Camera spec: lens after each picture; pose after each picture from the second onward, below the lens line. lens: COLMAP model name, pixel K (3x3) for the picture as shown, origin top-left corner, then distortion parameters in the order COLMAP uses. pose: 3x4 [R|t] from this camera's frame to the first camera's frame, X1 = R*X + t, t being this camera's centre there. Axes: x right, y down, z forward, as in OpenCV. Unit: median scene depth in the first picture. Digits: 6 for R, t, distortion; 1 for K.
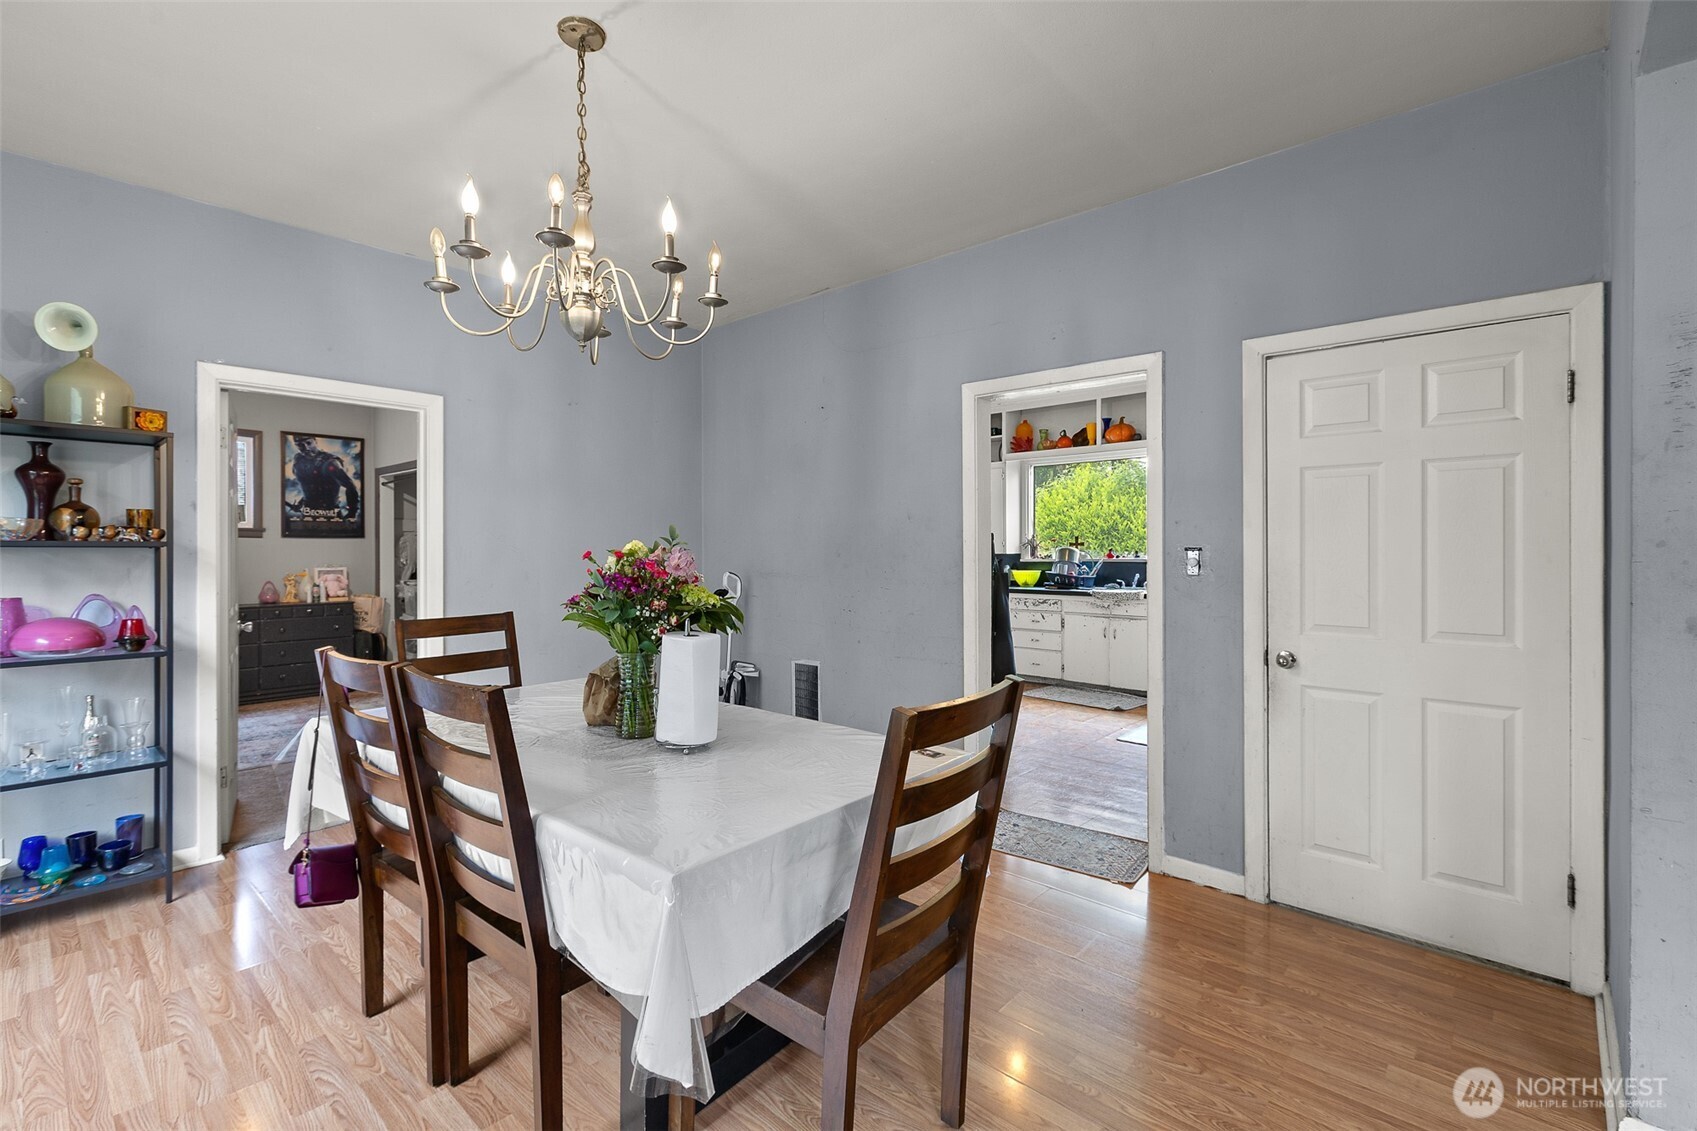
lens RADIAL K [[751.5, 0, 840.2], [0, 751.5, 547.5], [0, 0, 1]] dist [-0.001162, -0.000597]
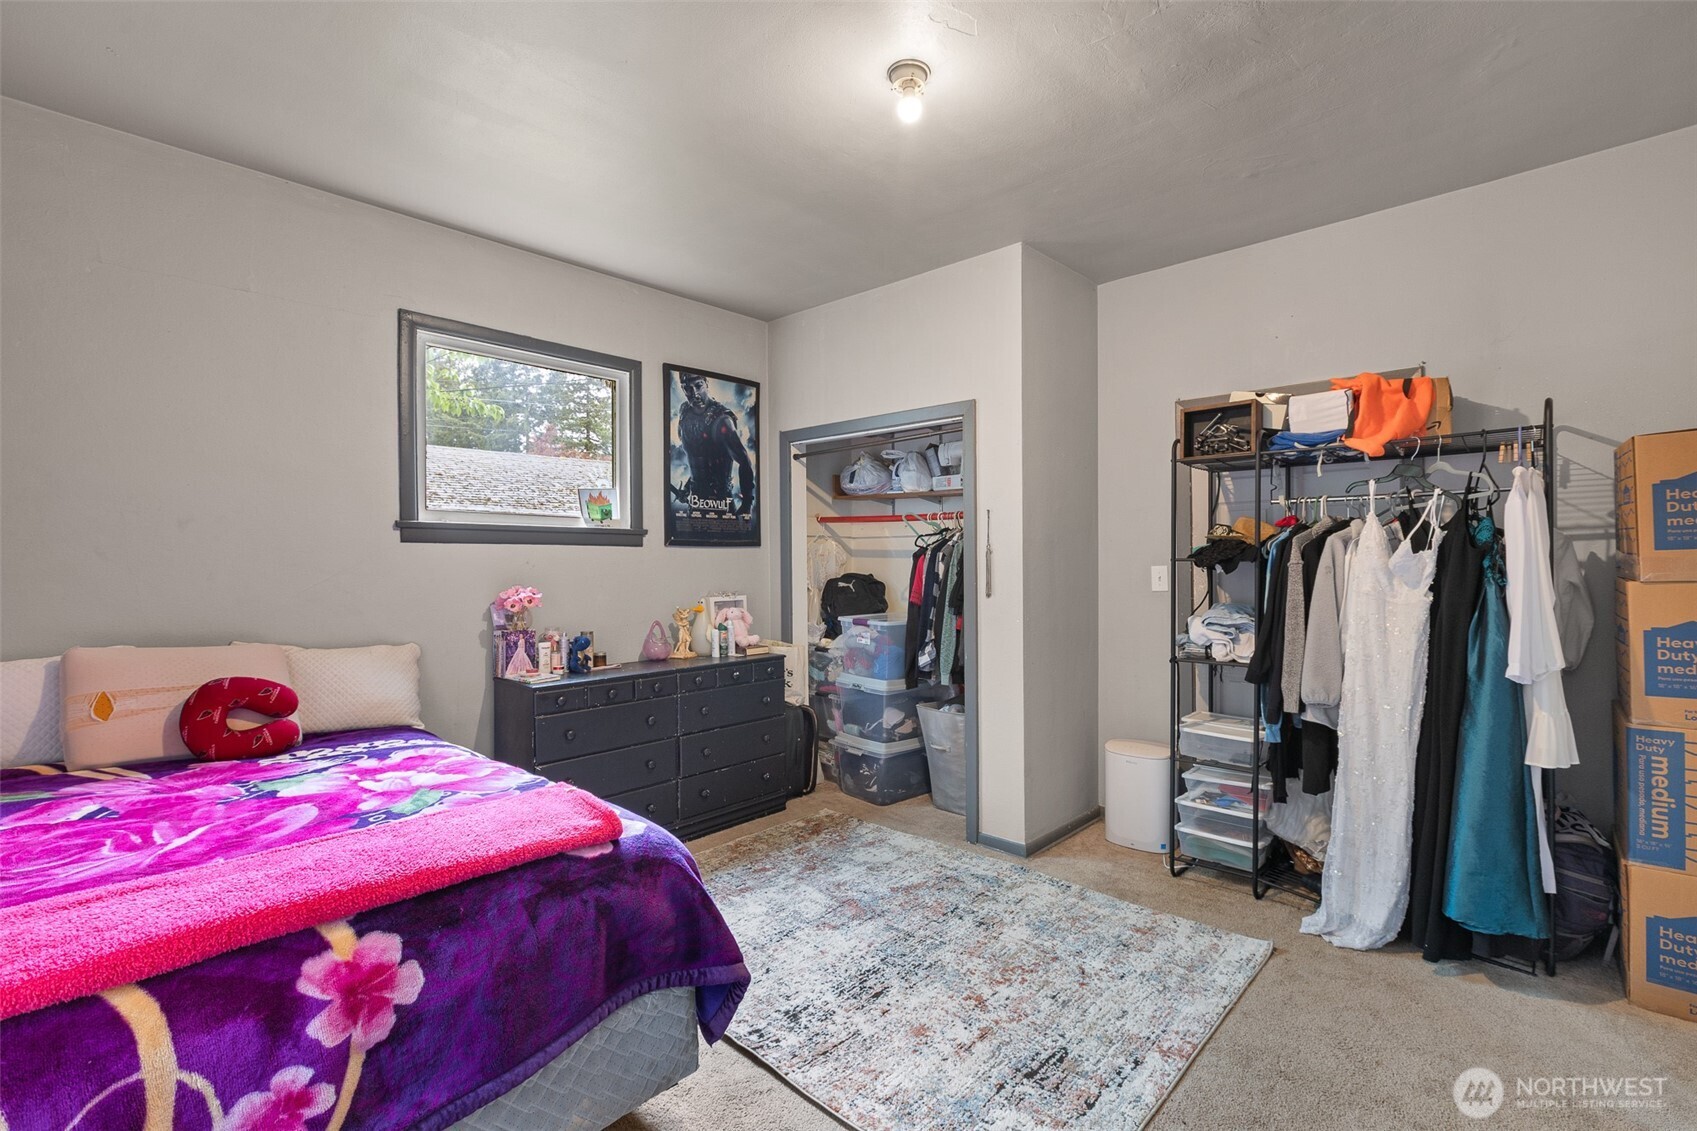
lens RADIAL K [[751.5, 0, 848.8], [0, 751.5, 553.9], [0, 0, 1]] dist [-0.001162, -0.000597]
pose [[0.999884, -0.009874, 0.011599, -0.582953], [0.009930, 0.999939, -0.004821, -0.003011], [-0.011550, 0.004936, 0.999921, 0.399256]]
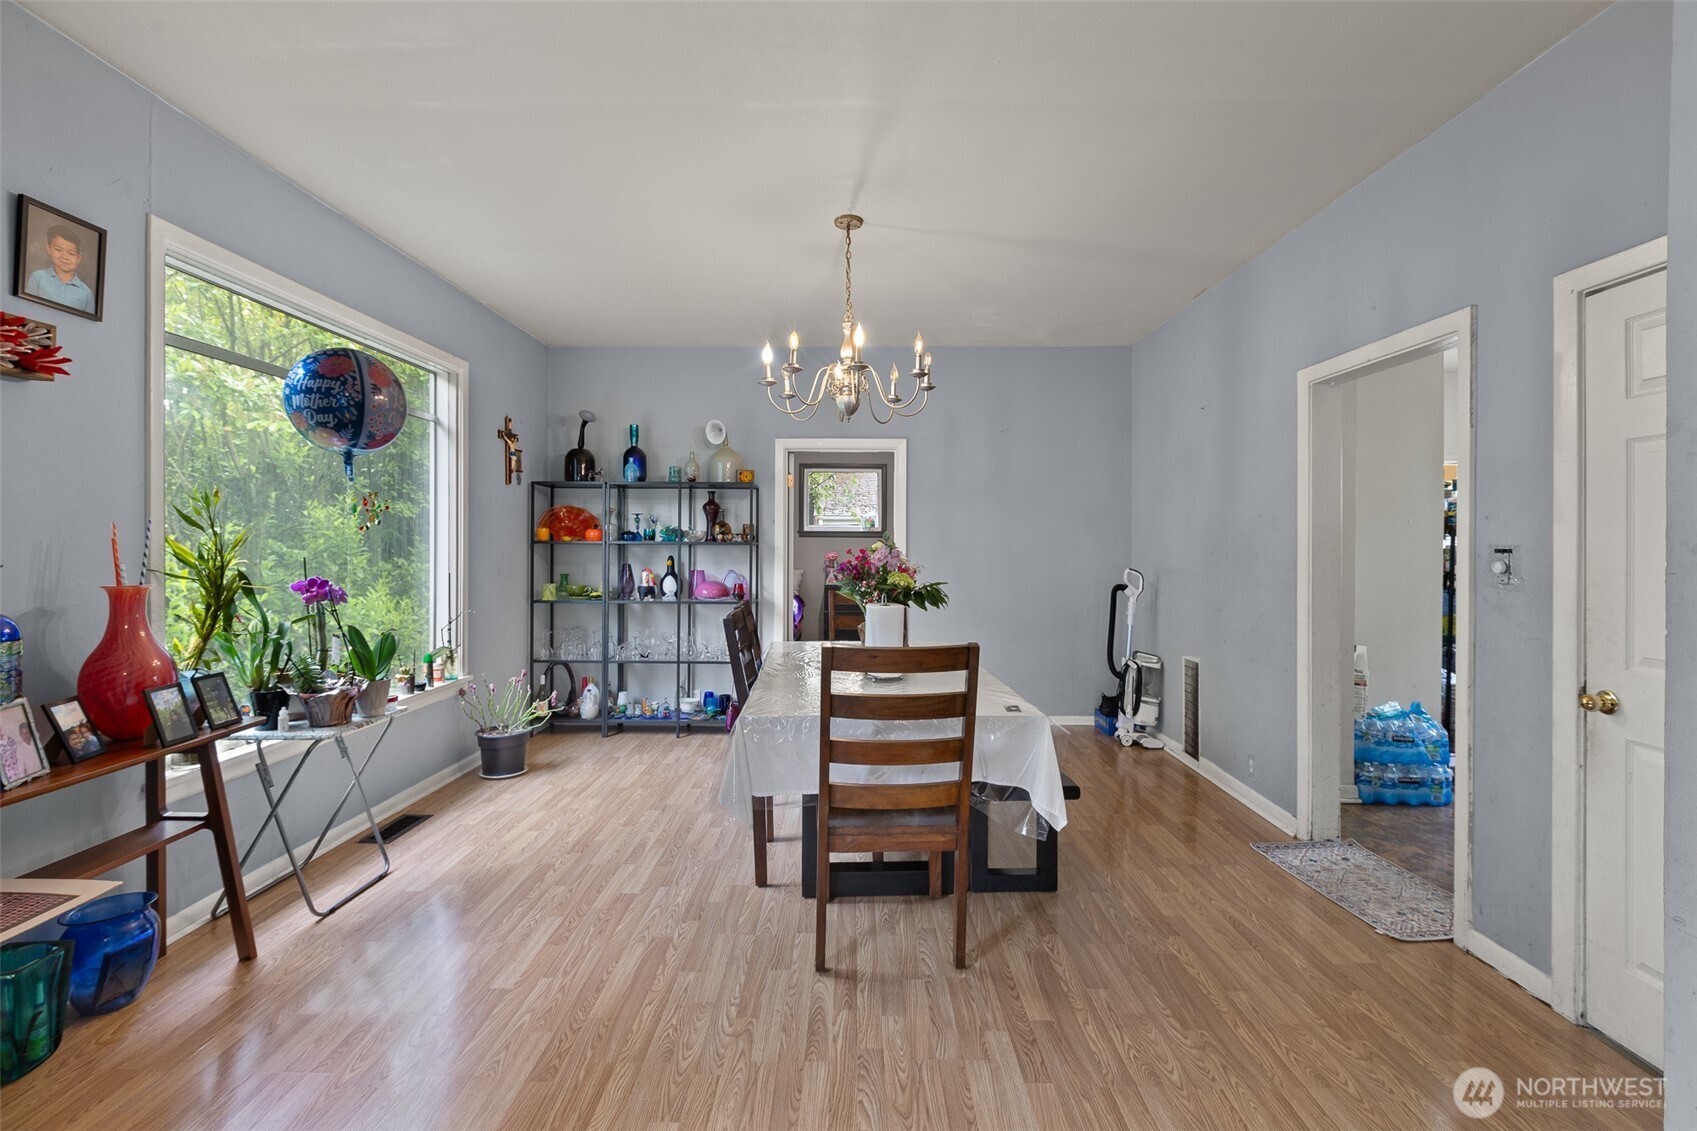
lens RADIAL K [[751.5, 0, 852.5], [0, 751.5, 549.7], [0, 0, 1]] dist [-0.001162, -0.000597]
pose [[0.665489, 0.007246, -0.746372, 0.250199], [-0.001609, 0.999964, 0.008274, -0.001871], [0.746406, -0.004305, 0.665477, -0.013950]]
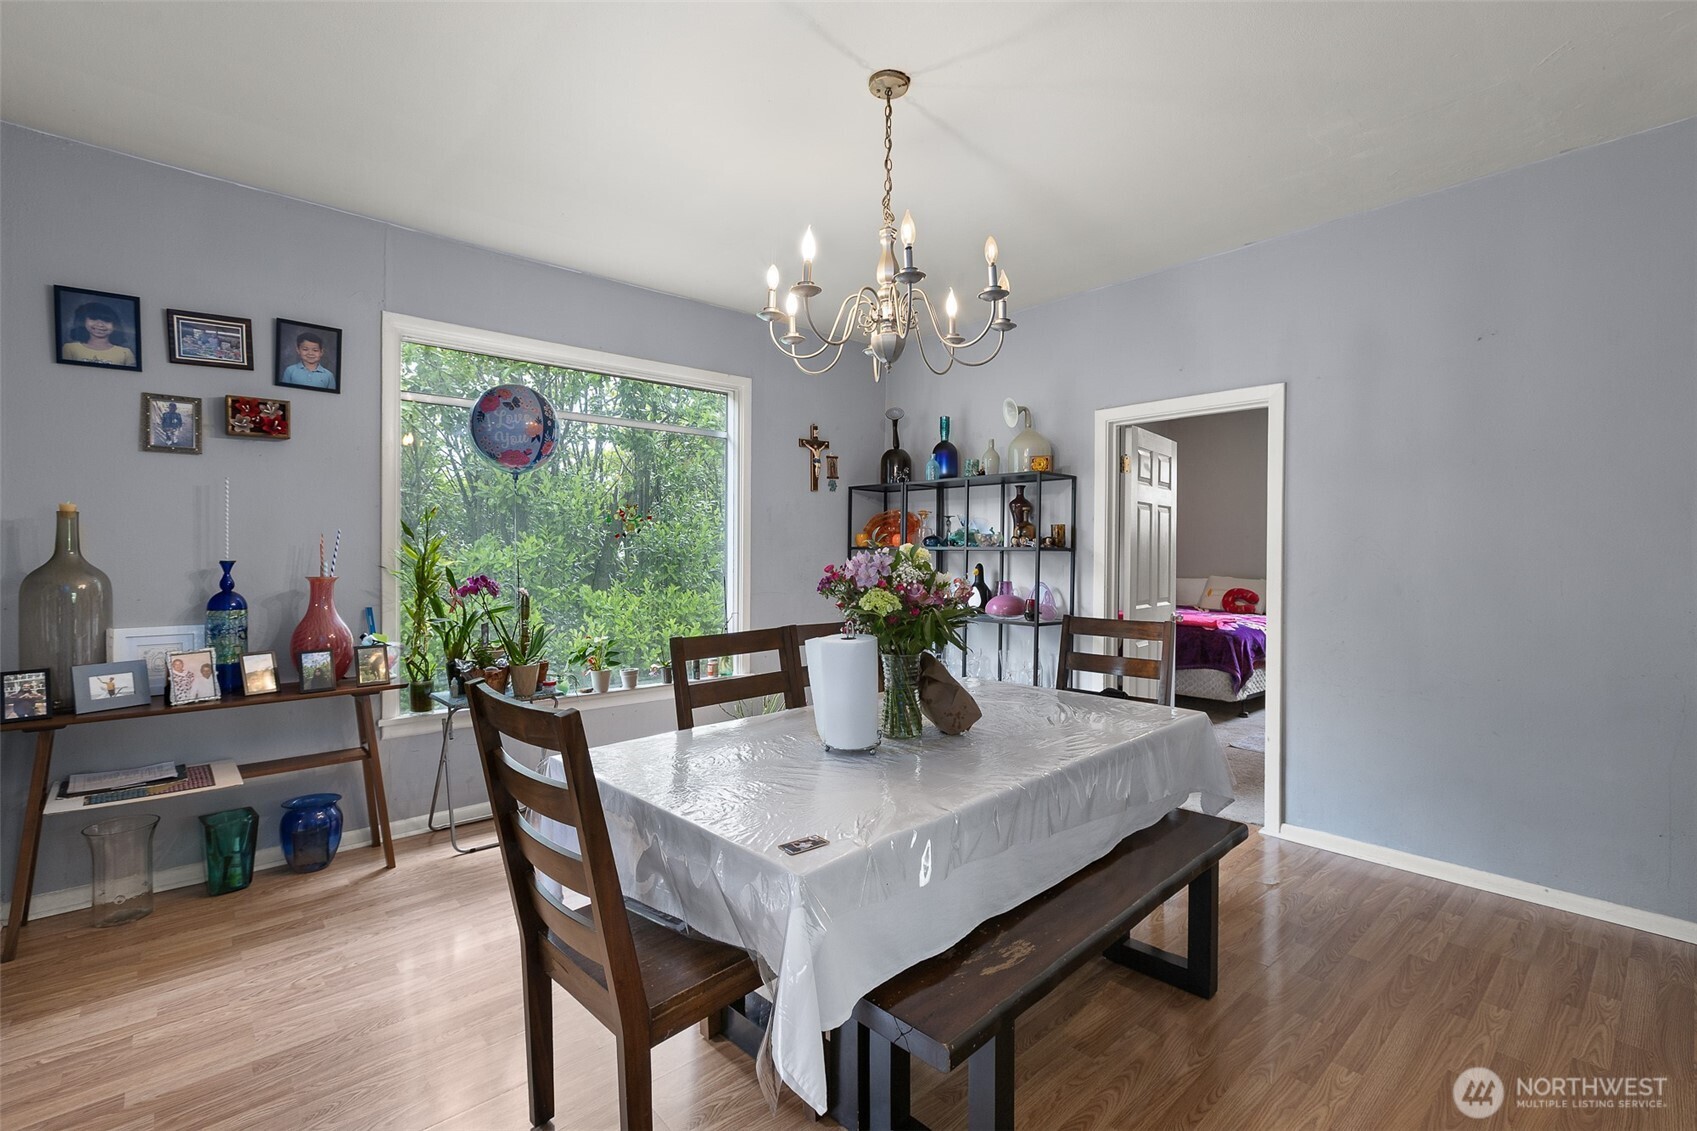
lens RADIAL K [[751.5, 0, 839.4], [0, 751.5, 561.5], [0, 0, 1]] dist [-0.001162, -0.000597]
pose [[-0.104663, 0.014866, -0.994397, 0.226315], [-0.001521, 0.999885, 0.015108, -0.000423], [0.994507, 0.003093, -0.104629, 0.299396]]
